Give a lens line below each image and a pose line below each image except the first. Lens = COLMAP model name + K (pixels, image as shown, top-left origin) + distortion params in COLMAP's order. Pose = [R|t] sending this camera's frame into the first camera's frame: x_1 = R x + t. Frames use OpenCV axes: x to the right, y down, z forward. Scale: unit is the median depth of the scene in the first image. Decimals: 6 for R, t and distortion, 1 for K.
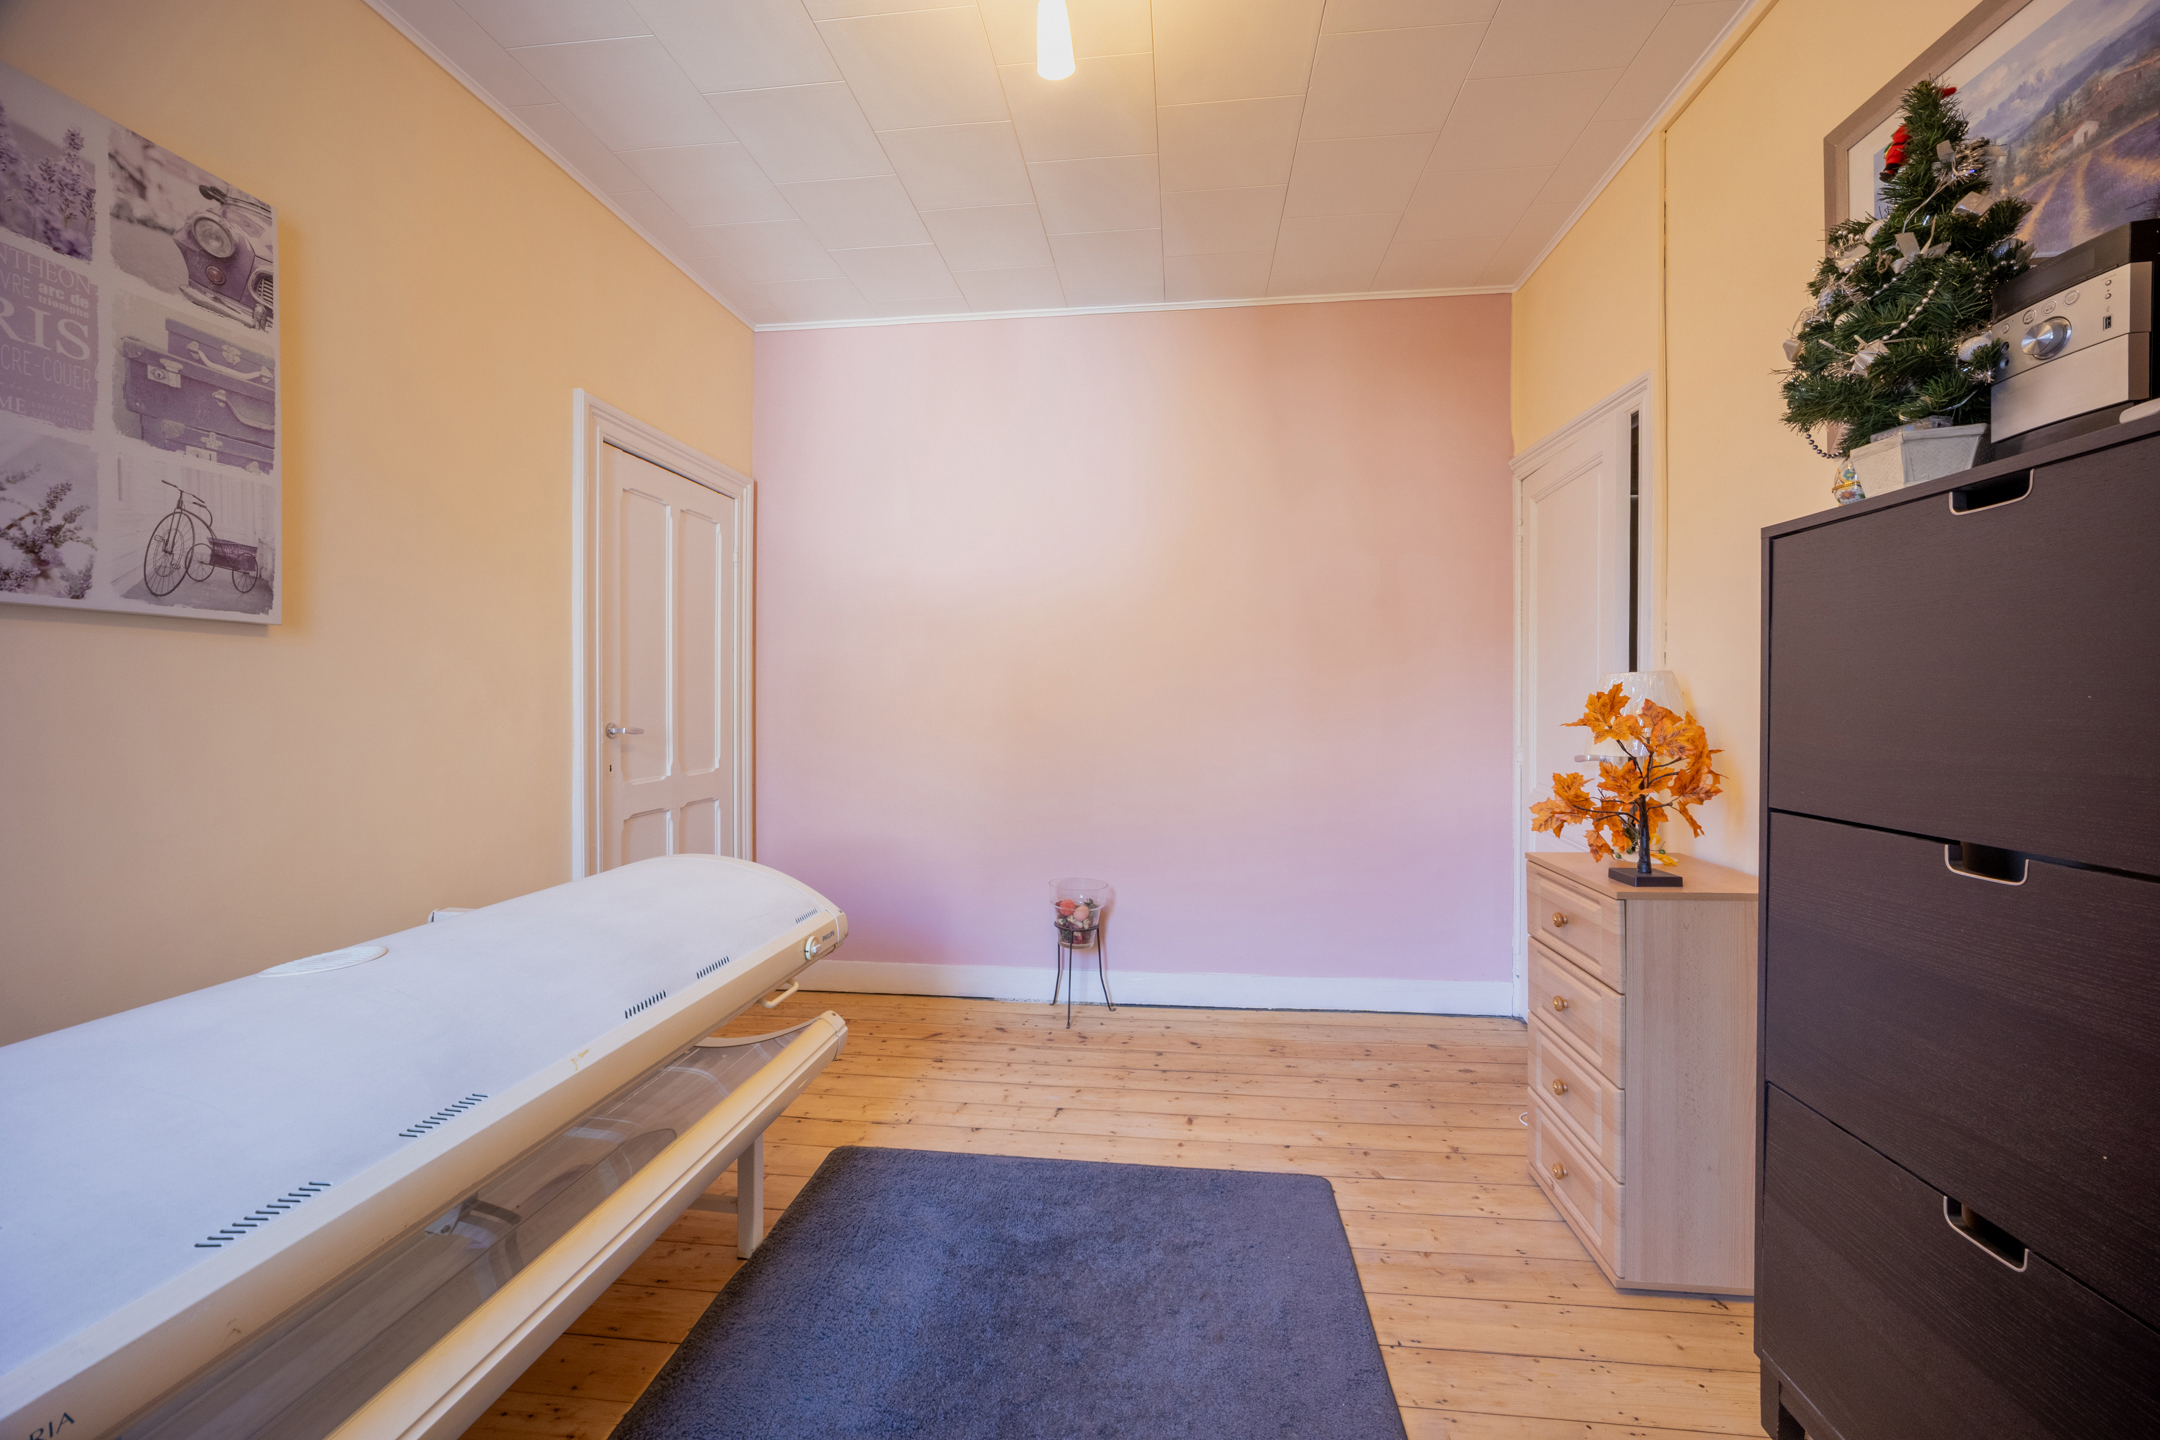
lens RADIAL K [[898.5, 0, 1069.2], [0, 898.5, 708.4], [0, 0, 1]] dist [-0.012495, 0.000840]
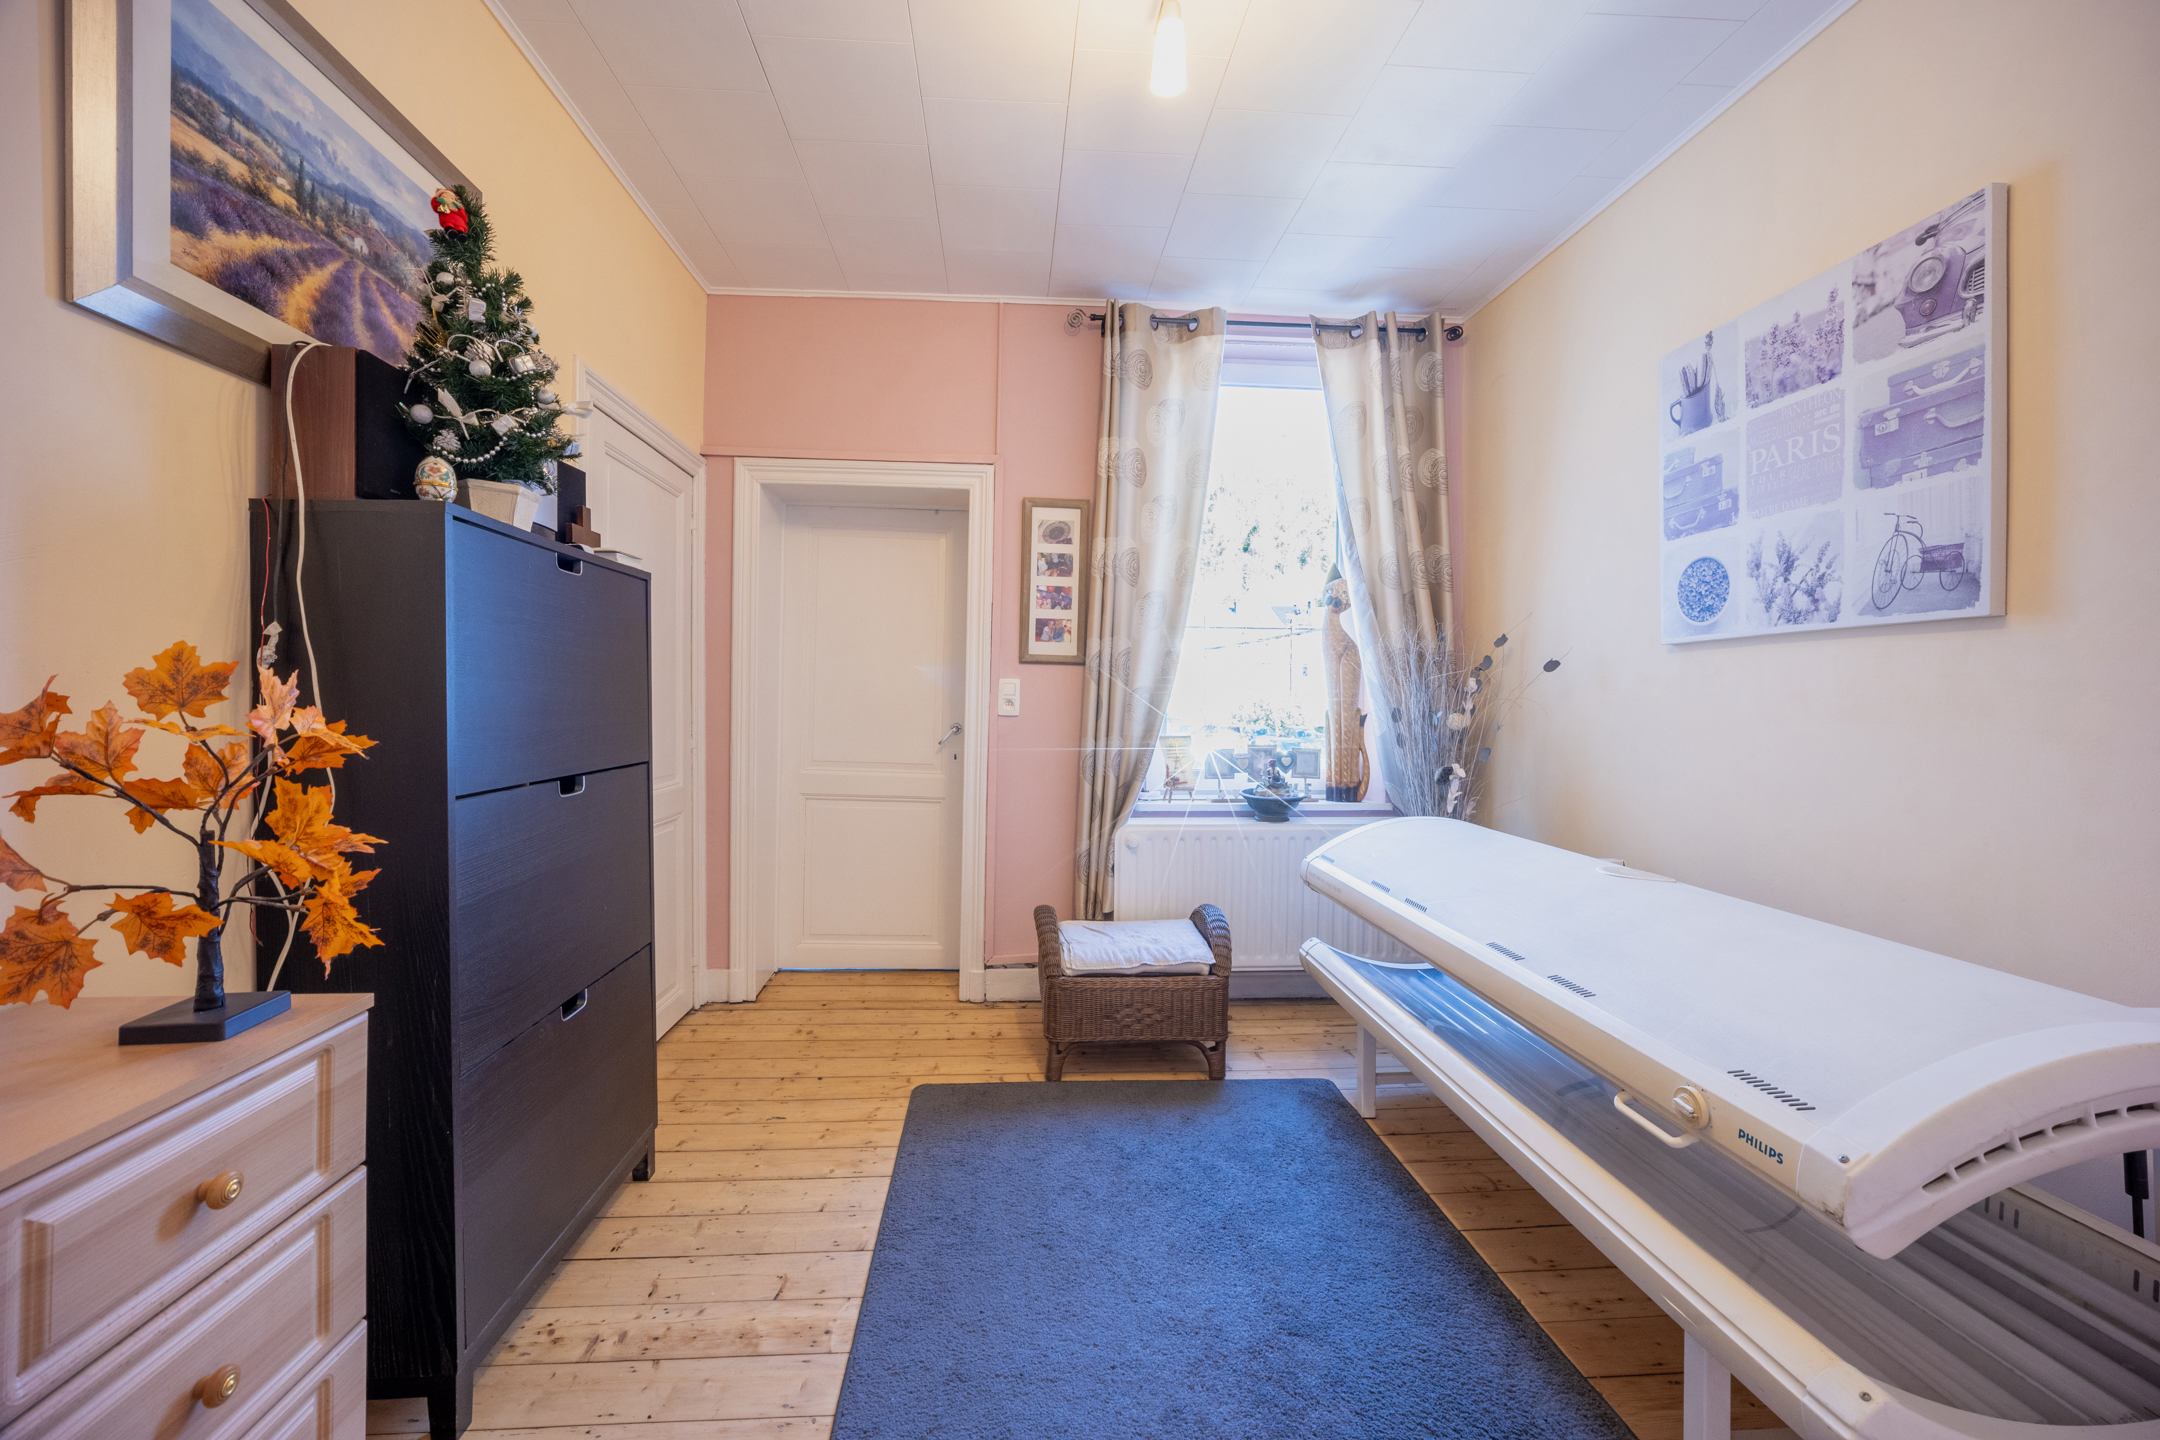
lens RADIAL K [[898.5, 0, 1073.1], [0, 898.5, 705.2], [0, 0, 1]] dist [-0.012495, 0.000840]
pose [[-0.980699, -0.002644, -0.195506, 0.299042], [-0.006118, 0.999834, 0.017168, -0.008199], [0.195428, 0.018033, -0.980552, 1.940986]]
